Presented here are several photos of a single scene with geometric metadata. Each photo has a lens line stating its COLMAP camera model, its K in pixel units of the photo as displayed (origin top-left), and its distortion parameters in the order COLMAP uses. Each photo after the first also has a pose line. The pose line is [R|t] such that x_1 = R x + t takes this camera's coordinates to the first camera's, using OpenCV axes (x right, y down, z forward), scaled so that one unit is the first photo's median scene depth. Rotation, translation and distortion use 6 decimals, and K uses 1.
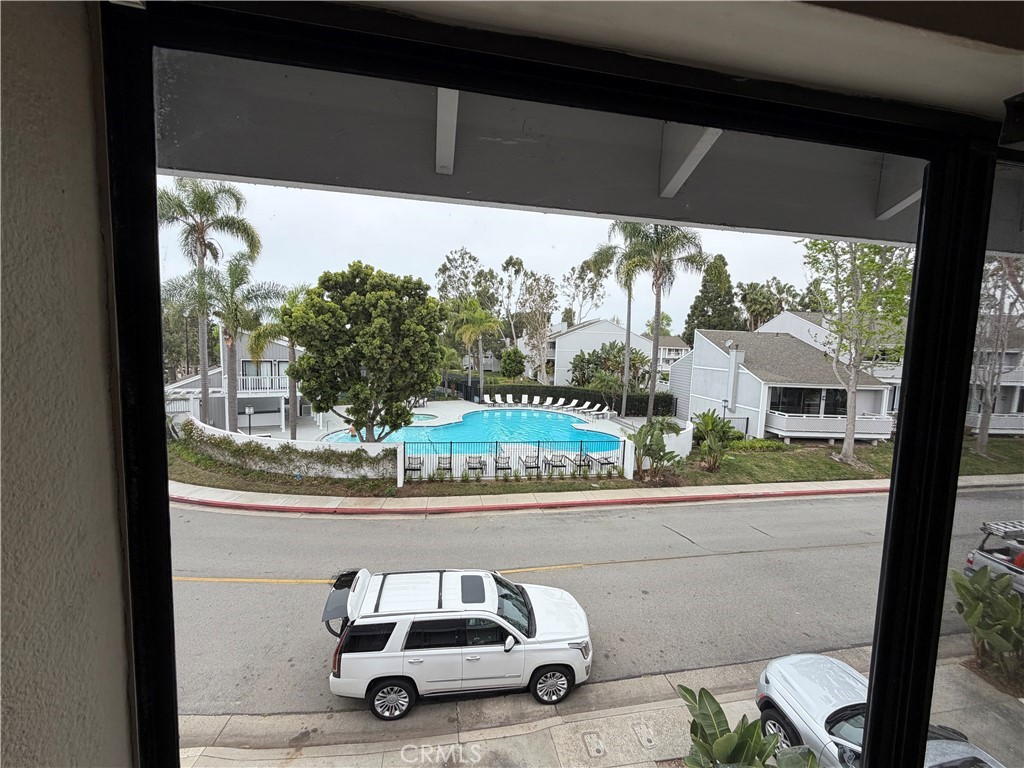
lens RADIAL K [[406.8, 0, 508.6], [0, 406.8, 383.5], [0, 0, 1]] dist [0.001875, -0.000662]
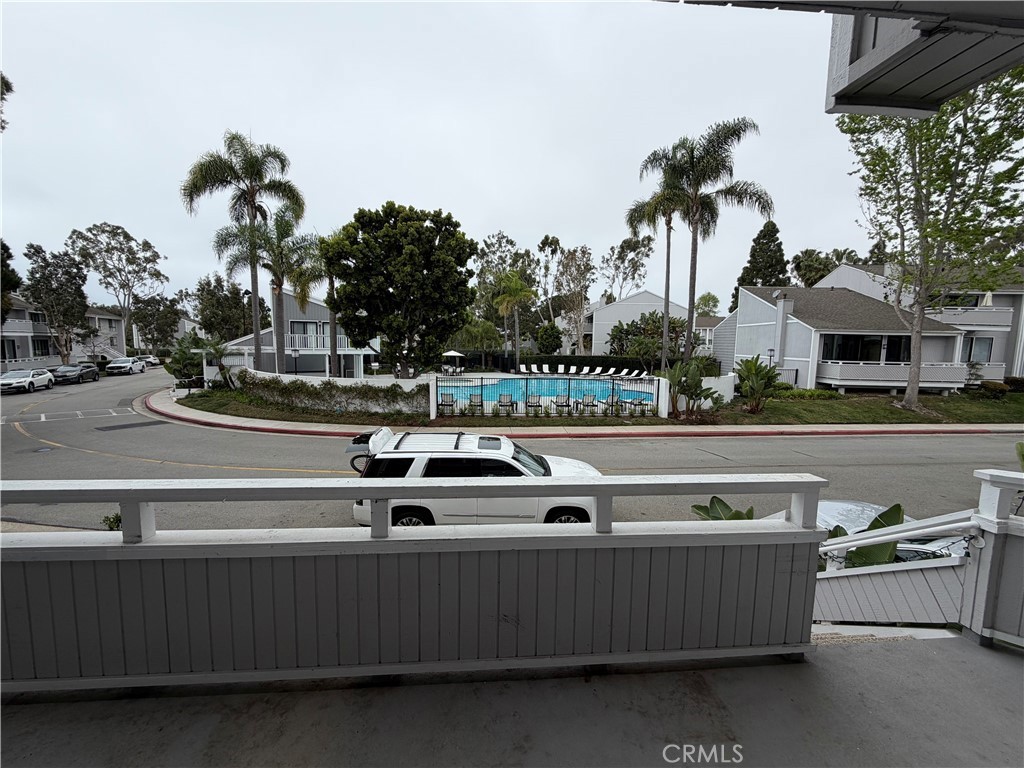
lens RADIAL K [[406.8, 0, 508.7], [0, 406.8, 383.0], [0, 0, 1]] dist [0.001875, -0.000662]
pose [[0.994935, -0.008041, -0.100200, 0.026493], [0.008857, 0.999931, 0.007708, 0.145213], [0.100132, -0.008556, 0.994937, -0.004609]]
